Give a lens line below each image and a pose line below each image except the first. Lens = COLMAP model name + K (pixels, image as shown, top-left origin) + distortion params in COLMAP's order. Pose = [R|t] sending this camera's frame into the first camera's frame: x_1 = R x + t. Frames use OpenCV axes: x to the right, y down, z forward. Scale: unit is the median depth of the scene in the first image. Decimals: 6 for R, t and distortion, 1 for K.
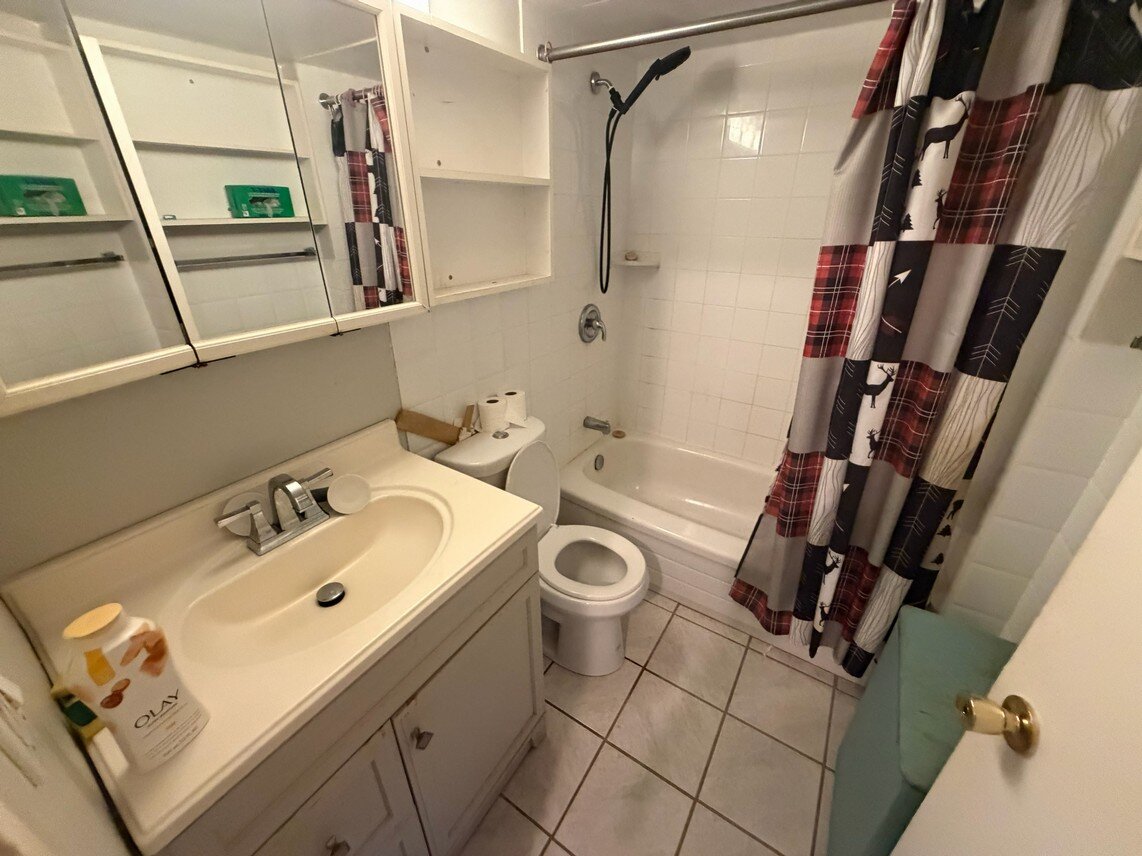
lens RADIAL K [[457.1, 0, 568.1], [0, 457.1, 427.3], [0, 0, 1]] dist [-0.000771, 0.000163]
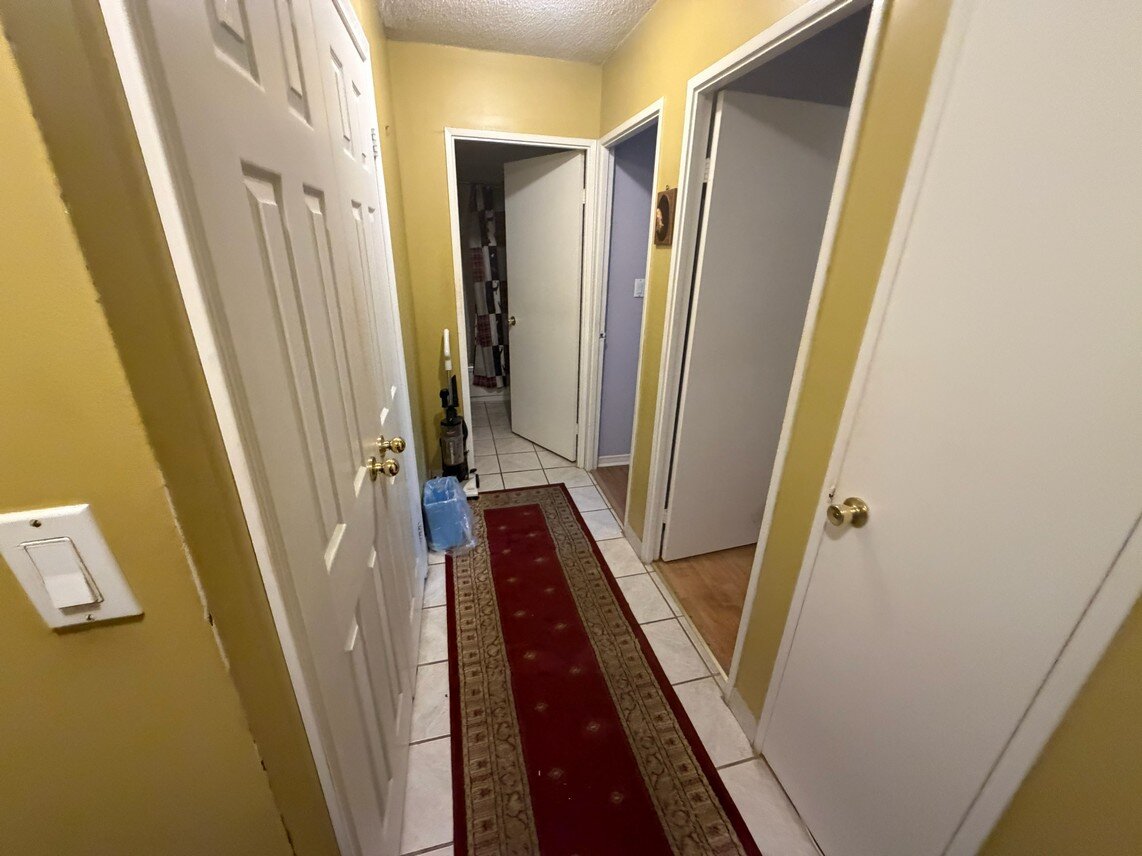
lens RADIAL K [[457.1, 0, 569.5], [0, 457.1, 425.6], [0, 0, 1]] dist [-0.000771, 0.000163]
pose [[0.666680, -0.258655, 0.699024, -1.416317], [0.303771, 0.950721, 0.062074, 0.740114], [-0.680632, 0.170960, 0.712399, -1.436083]]
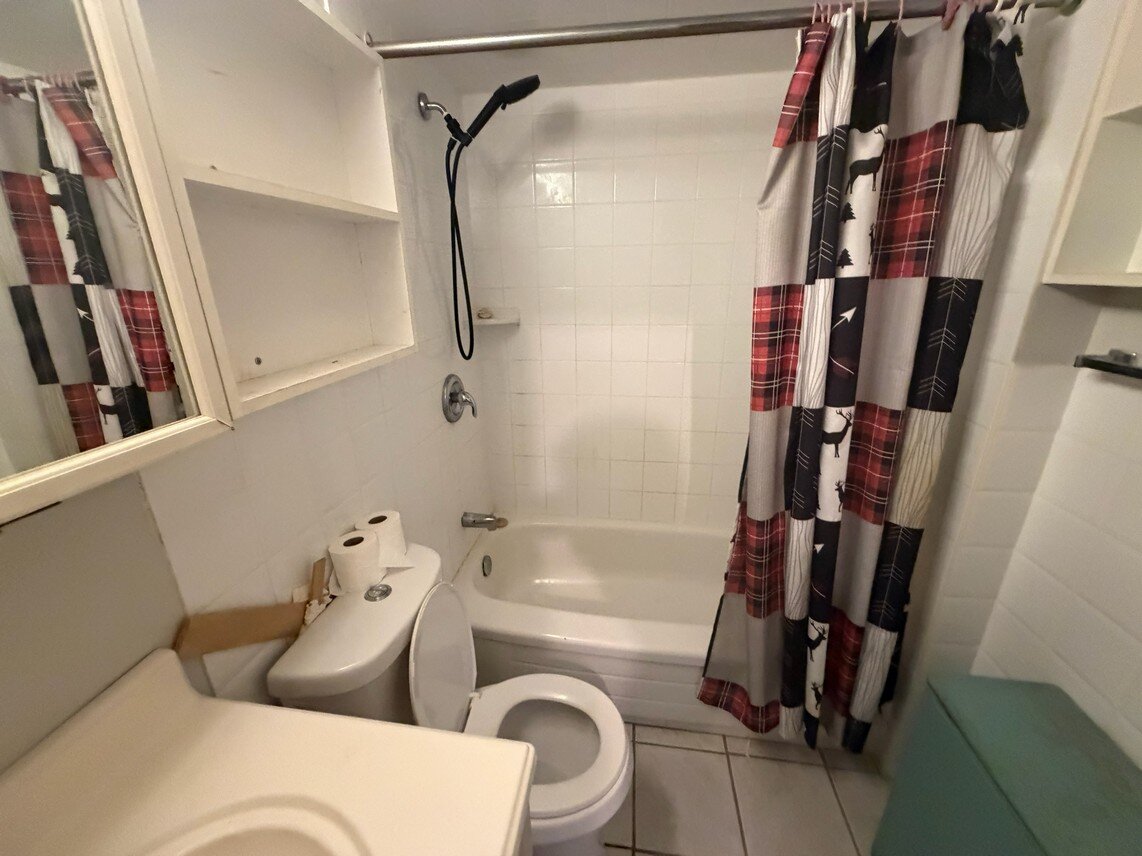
lens RADIAL K [[457.1, 0, 570.5], [0, 457.1, 428.1], [0, 0, 1]] dist [-0.000771, 0.000163]
pose [[0.905541, -0.151971, 0.396107, -0.136483], [0.197452, 0.977328, -0.076432, -0.117206], [-0.375512, 0.147424, 0.915018, 0.320820]]
